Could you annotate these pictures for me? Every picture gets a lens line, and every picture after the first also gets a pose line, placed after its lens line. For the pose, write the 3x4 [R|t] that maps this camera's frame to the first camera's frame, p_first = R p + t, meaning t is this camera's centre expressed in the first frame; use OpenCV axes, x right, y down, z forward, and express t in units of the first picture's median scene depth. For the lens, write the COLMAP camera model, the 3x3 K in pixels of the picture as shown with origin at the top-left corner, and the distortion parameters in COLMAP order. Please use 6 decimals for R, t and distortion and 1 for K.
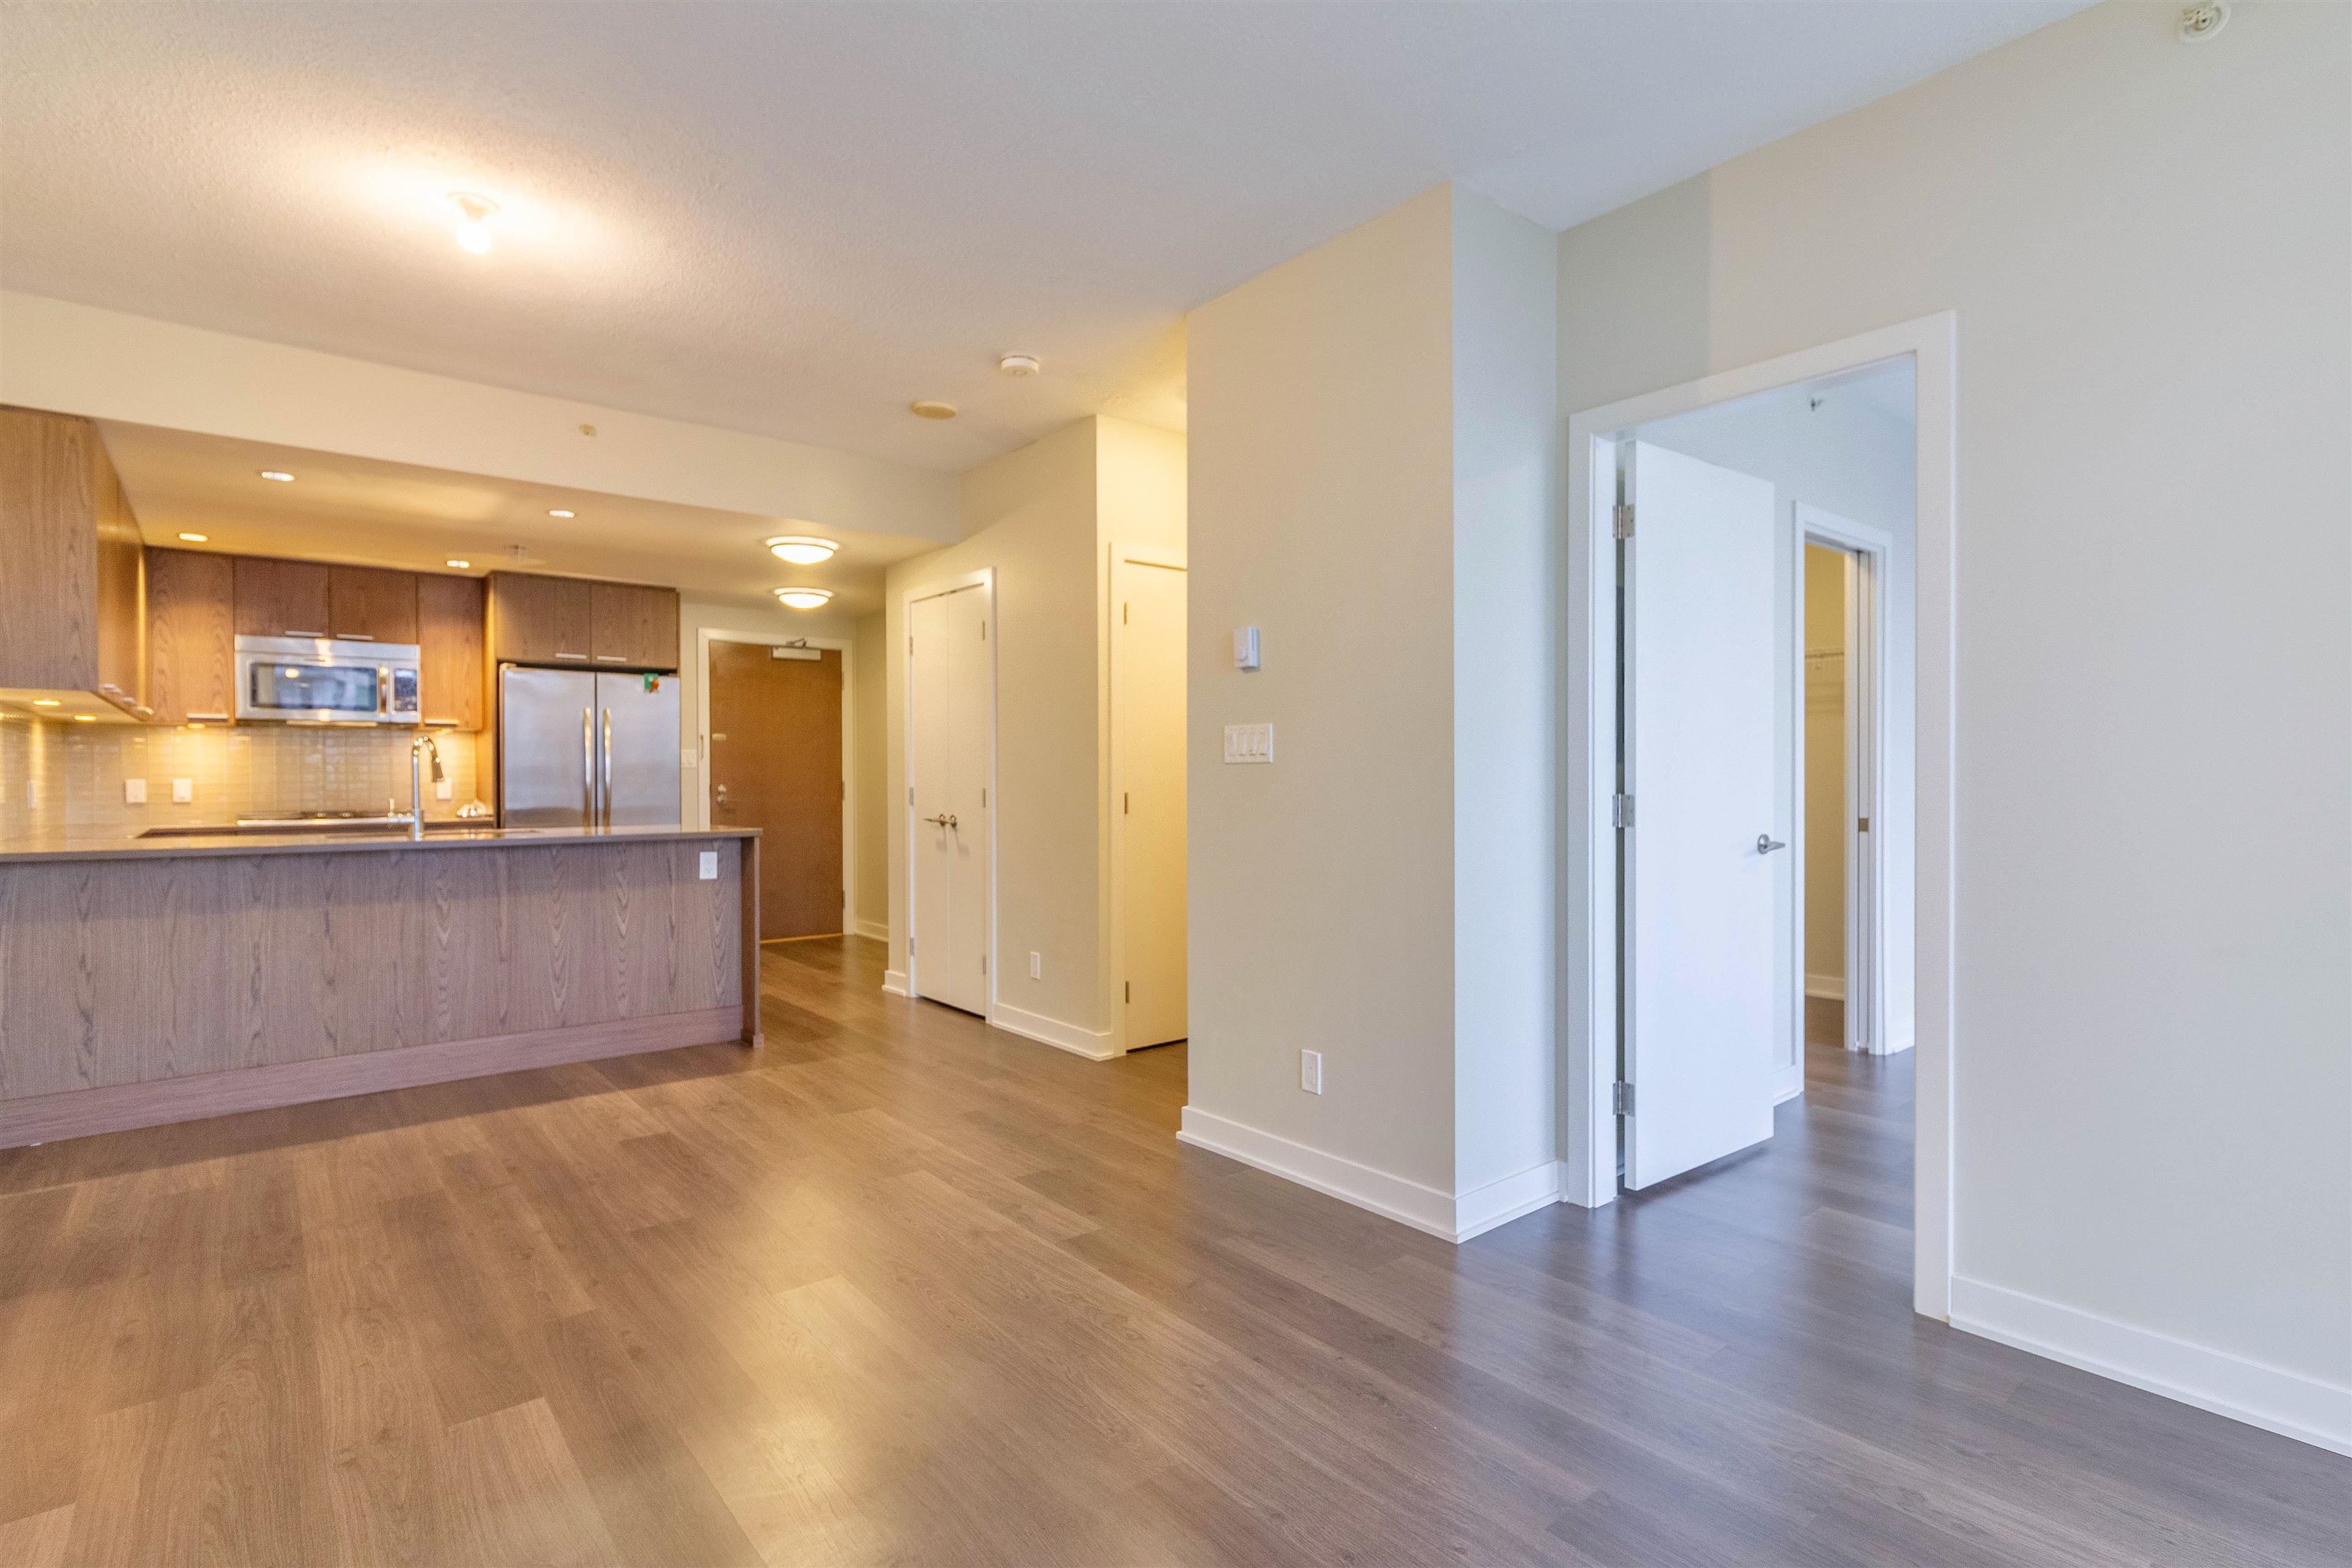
lens RADIAL K [[1094.8, 0, 1176.0], [0, 1094.8, 784.0], [0, 0, 1]] dist [0.000840, 0.000289]
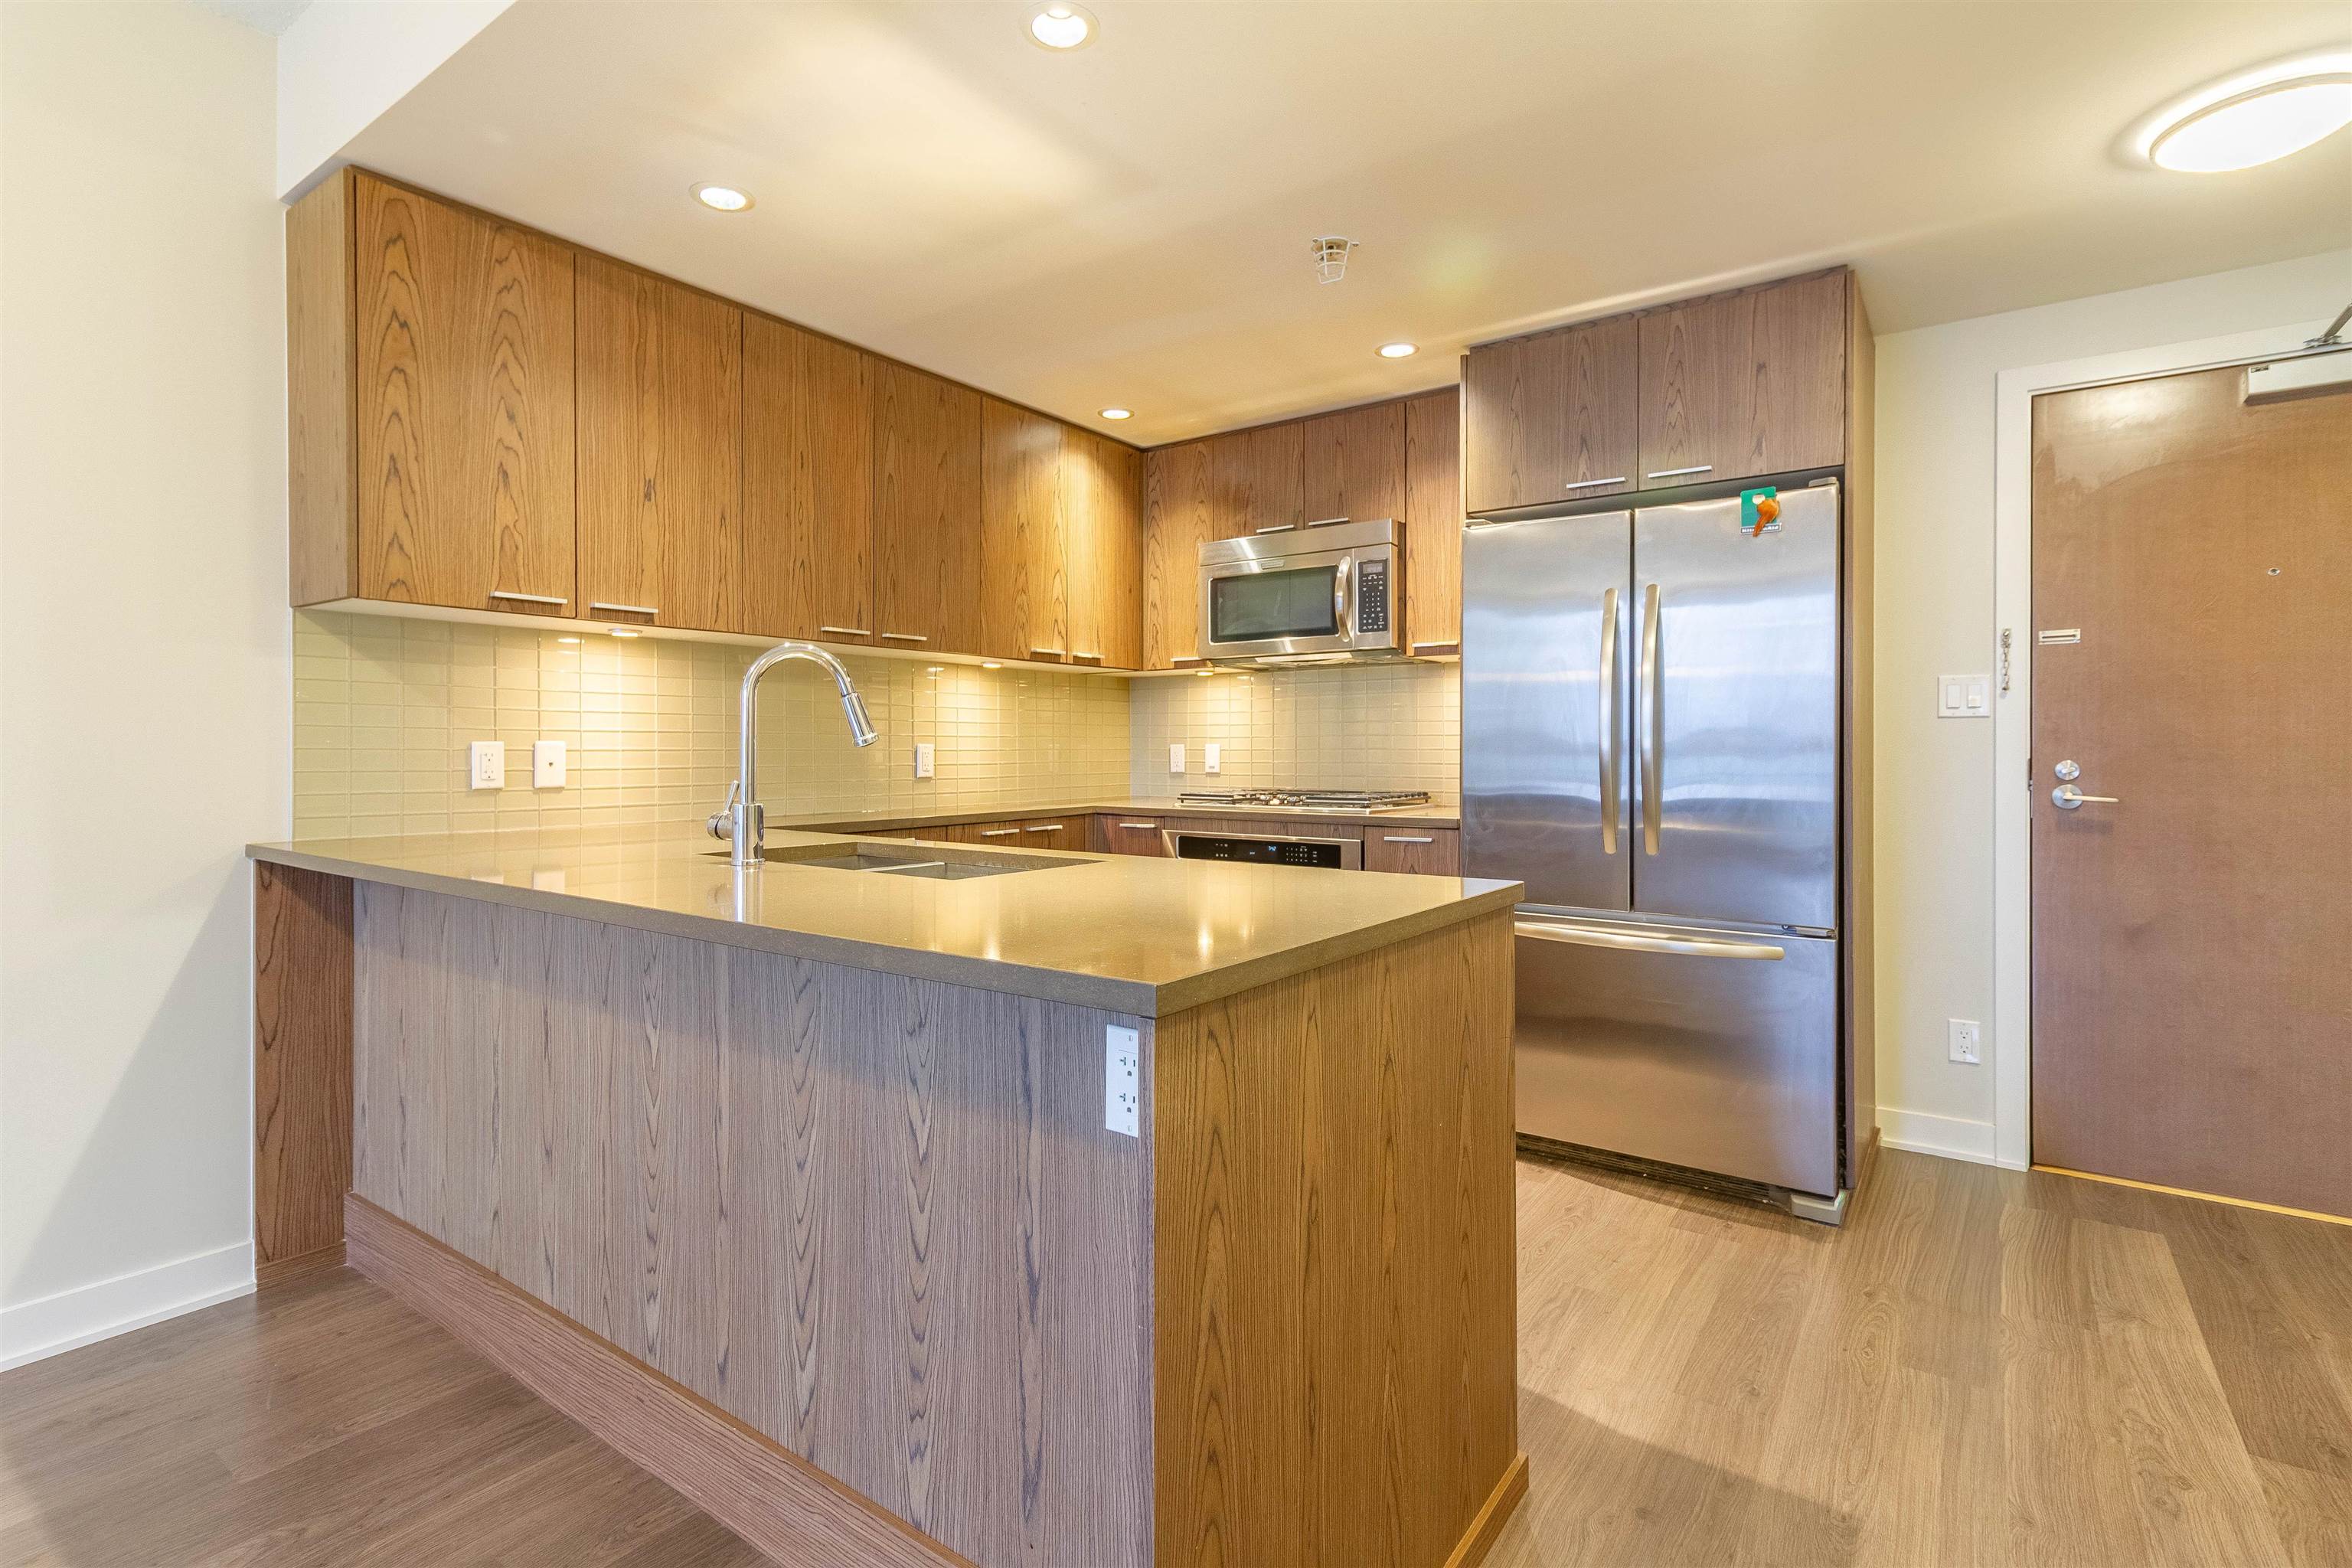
lens RADIAL K [[1121.8, 0, 1182.1], [0, 1121.8, 746.9], [0, 0, 1]] dist [0.002777, 0.000421]
pose [[0.256845, 0.001570, -0.966451, -0.146403], [-0.006758, 0.999977, -0.000171, -0.001868], [0.966429, 0.006576, 0.256849, 0.786846]]
